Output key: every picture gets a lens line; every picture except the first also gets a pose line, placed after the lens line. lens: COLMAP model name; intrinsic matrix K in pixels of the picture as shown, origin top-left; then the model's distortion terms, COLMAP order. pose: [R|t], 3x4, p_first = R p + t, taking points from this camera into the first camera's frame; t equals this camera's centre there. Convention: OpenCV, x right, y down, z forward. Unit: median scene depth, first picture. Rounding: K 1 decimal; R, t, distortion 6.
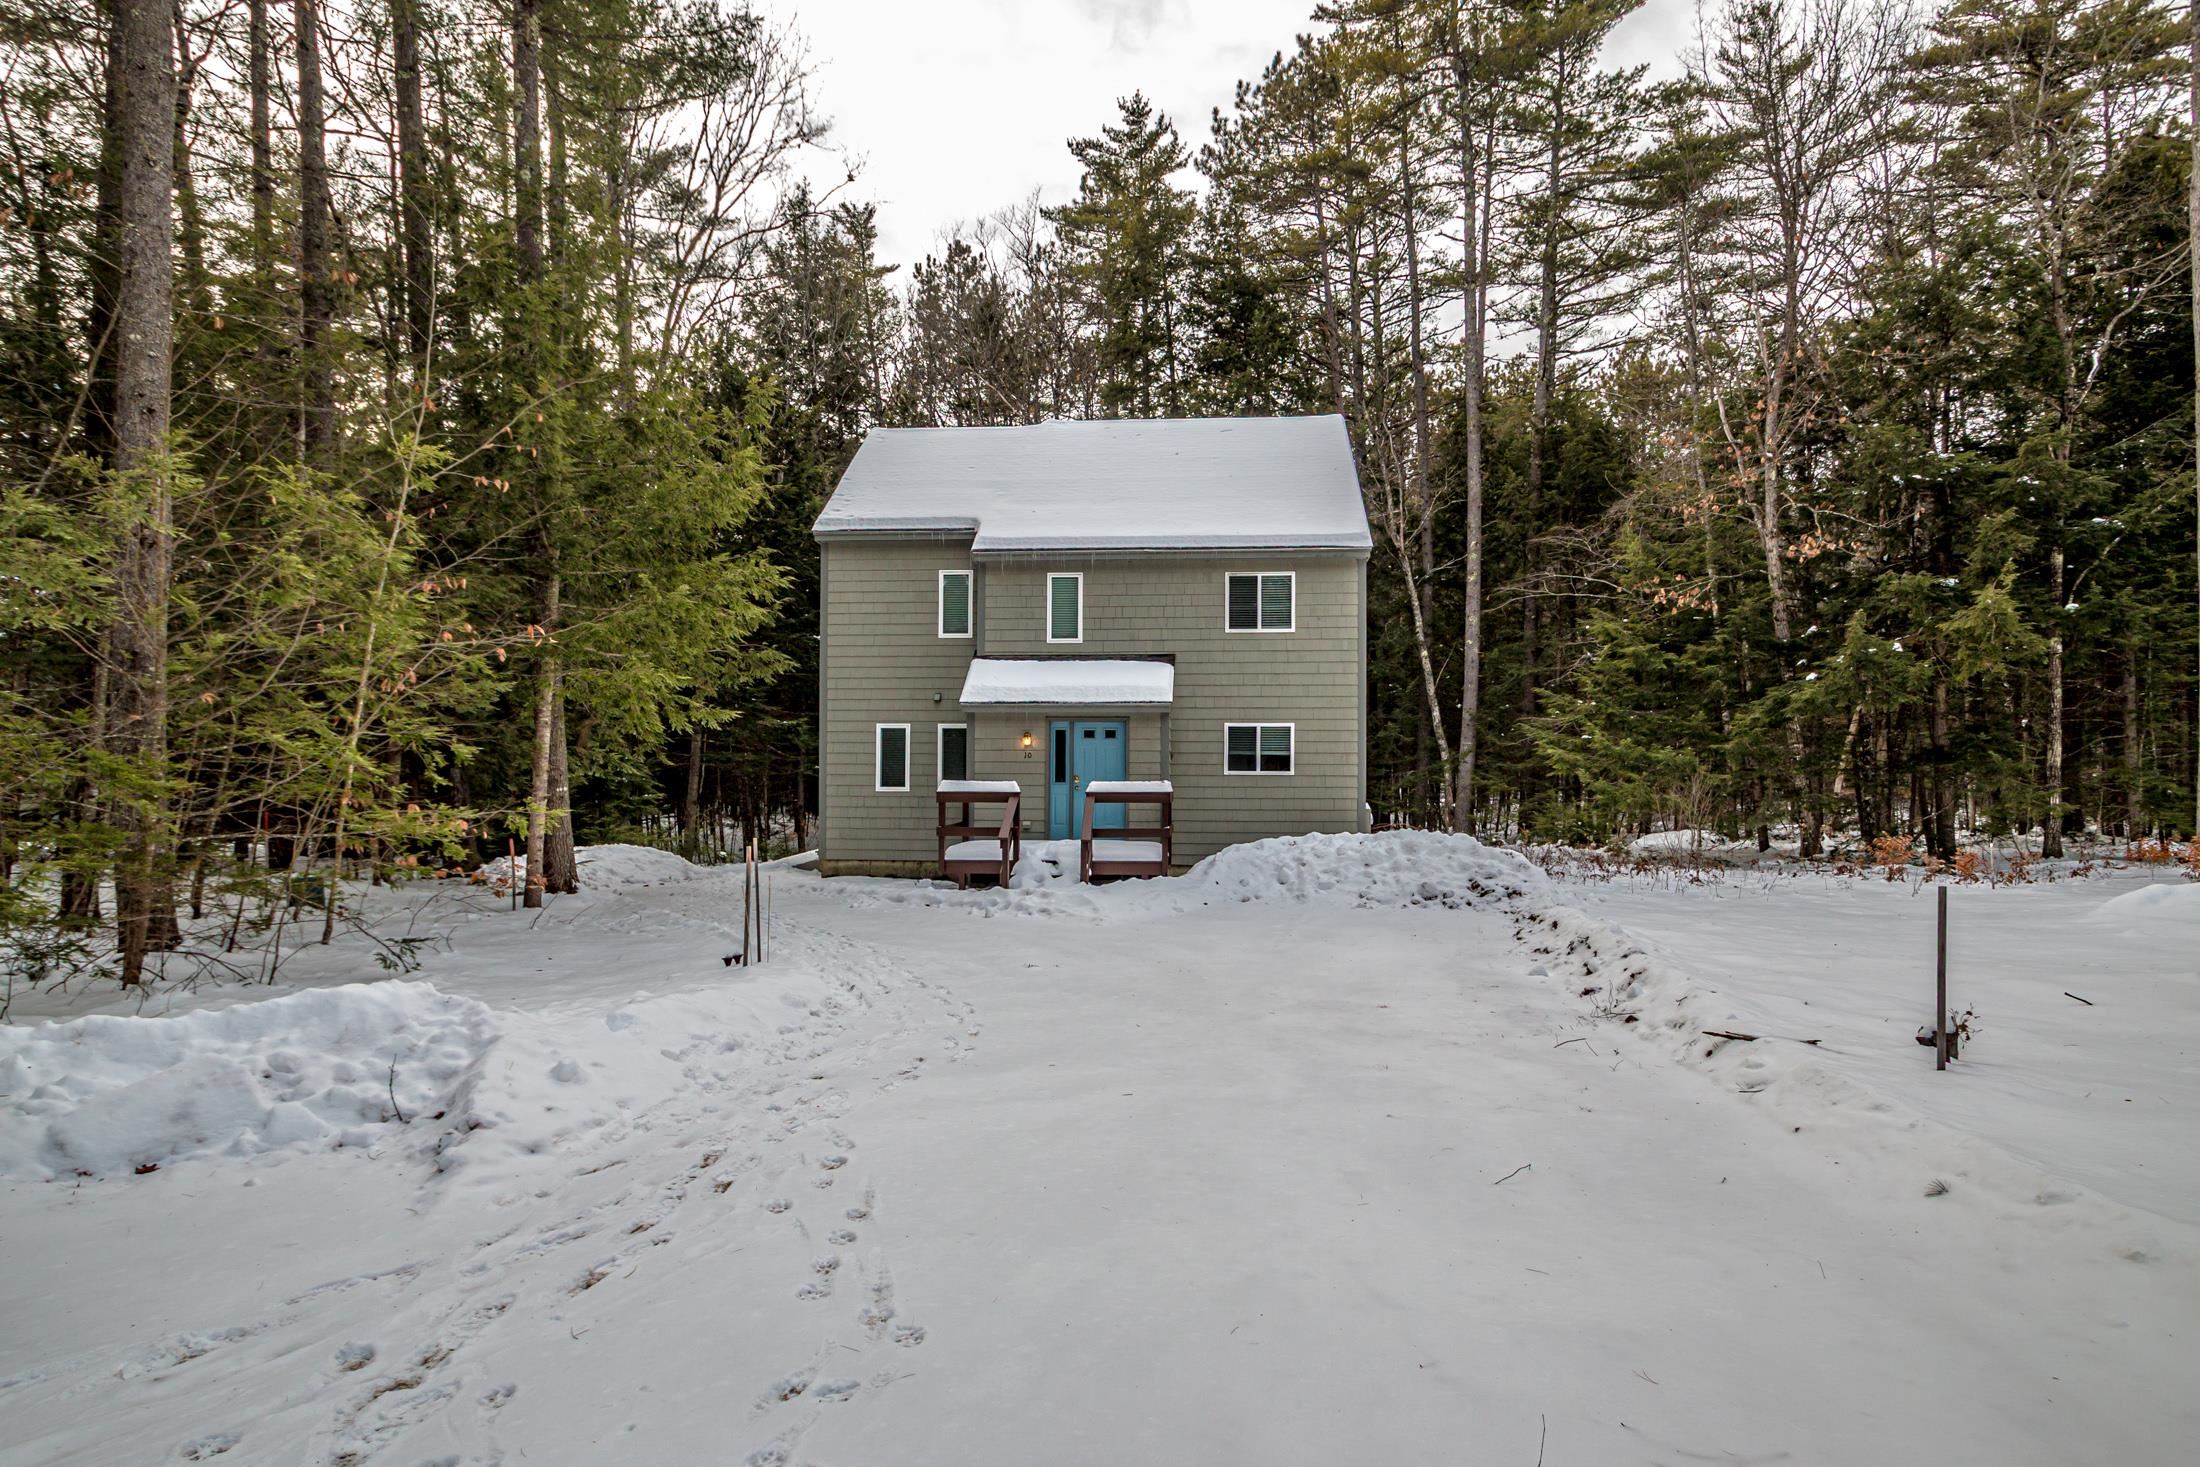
lens RADIAL K [[1137.2, 0, 1101.1], [0, 1137.2, 715.3], [0, 0, 1]] dist [-0.008042, -0.005996]
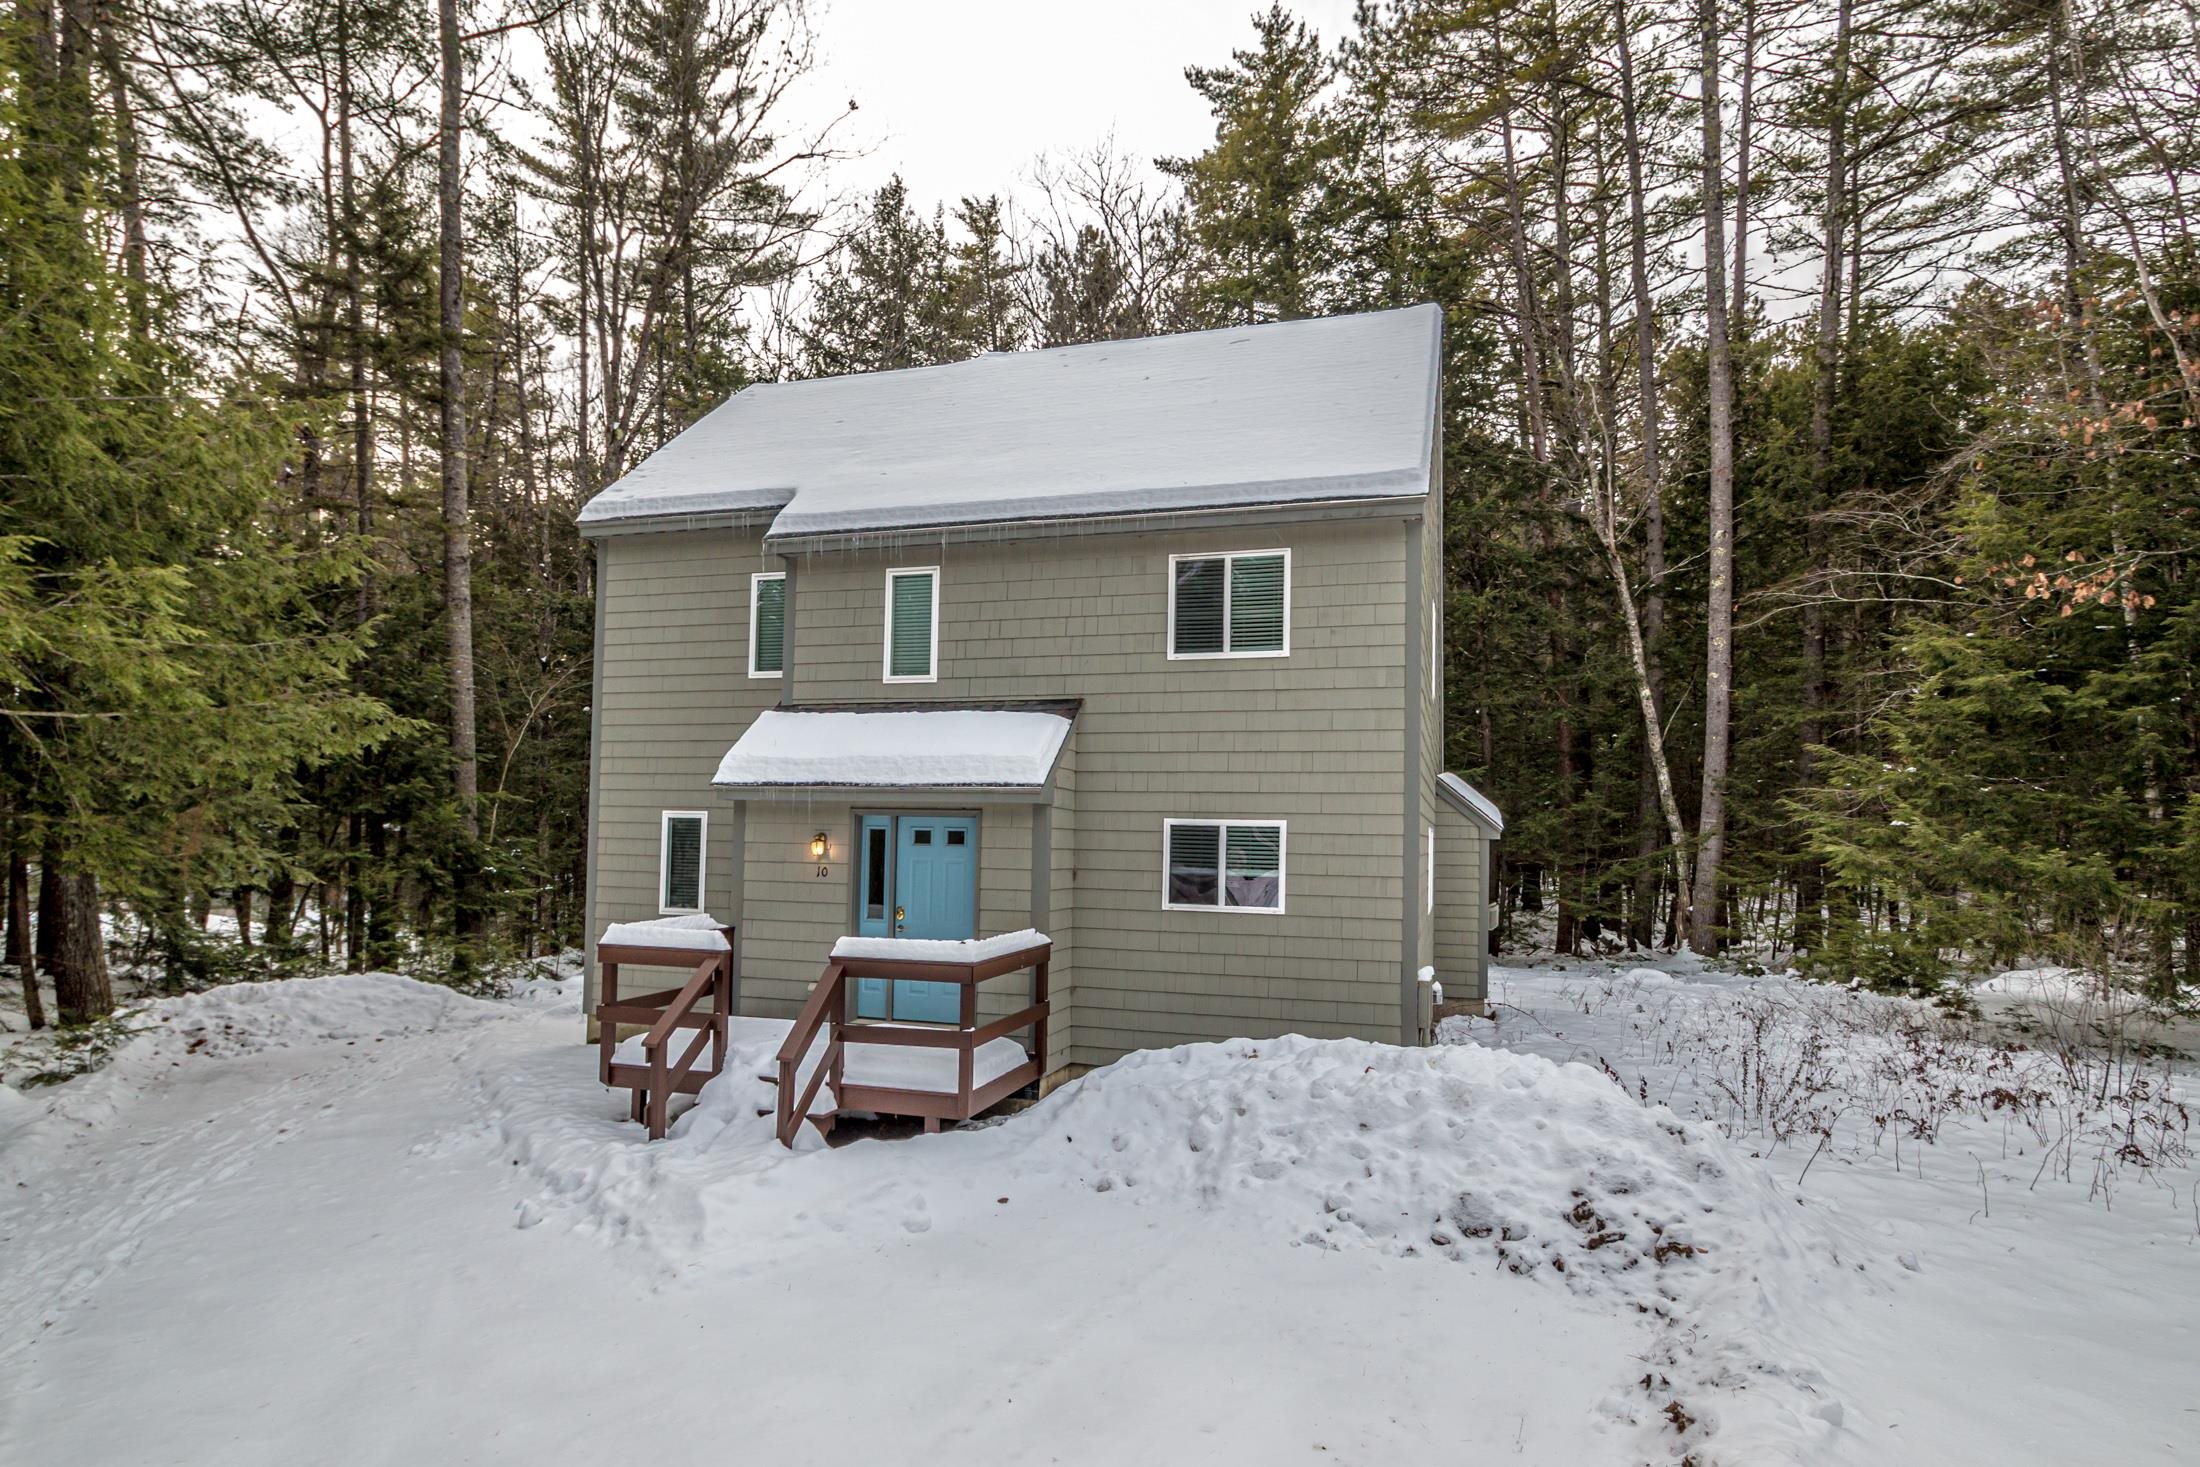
lens RADIAL K [[1137.2, 0, 1095.9], [0, 1137.2, 755.1], [0, 0, 1]] dist [-0.008042, -0.005996]
pose [[0.974415, -0.002200, -0.224745, 0.145546], [0.000900, 0.999982, -0.005890, -0.015602], [0.224754, 0.005537, 0.974400, 0.313776]]
